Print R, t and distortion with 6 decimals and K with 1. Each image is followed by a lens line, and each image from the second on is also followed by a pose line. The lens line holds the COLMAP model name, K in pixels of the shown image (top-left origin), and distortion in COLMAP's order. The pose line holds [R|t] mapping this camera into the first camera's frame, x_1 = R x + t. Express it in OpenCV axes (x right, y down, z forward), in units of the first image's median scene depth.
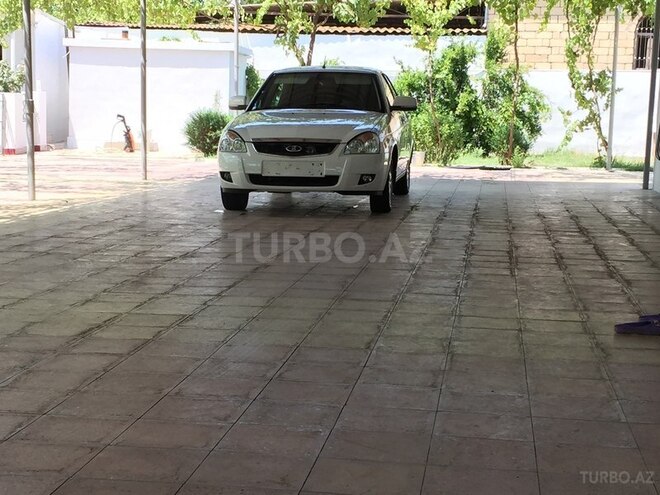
lens RADIAL K [[1169.8, 0, 330.0], [0, 1169.8, 247.5], [0, 0, 1]] dist [-0.013022, -0.027850]
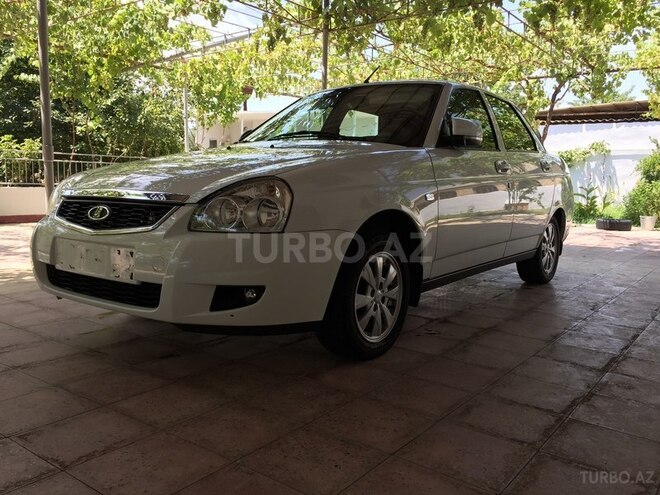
lens RADIAL K [[560.6, 0, 326.3], [0, 560.6, 246.2], [0, 0, 1]] dist [0.090884, -0.125042]
pose [[0.870171, 0.058766, -0.489232, 0.145052], [-0.066502, 0.997785, 0.001569, -0.076078], [0.488241, 0.031170, 0.872152, 0.830861]]
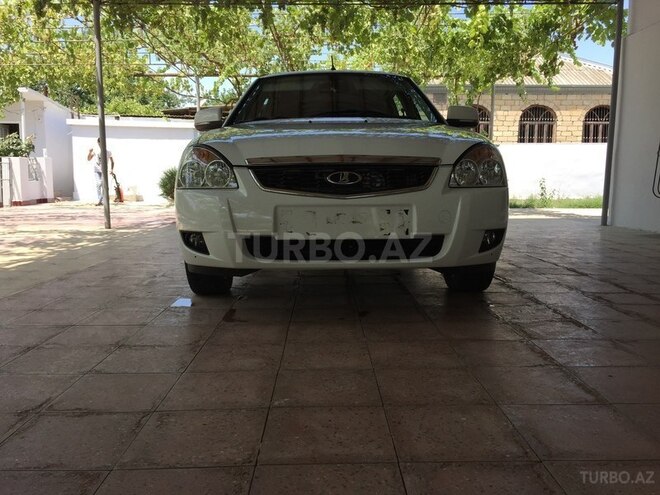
lens RADIAL K [[560.6, 0, 326.3], [0, 560.6, 246.2], [0, 0, 1]] dist [0.090884, -0.125042]
pose [[0.989805, -0.033423, 0.138452, -0.067050], [0.033528, 0.999437, 0.001570, -0.057040], [-0.138426, 0.003088, 0.990368, 0.760574]]
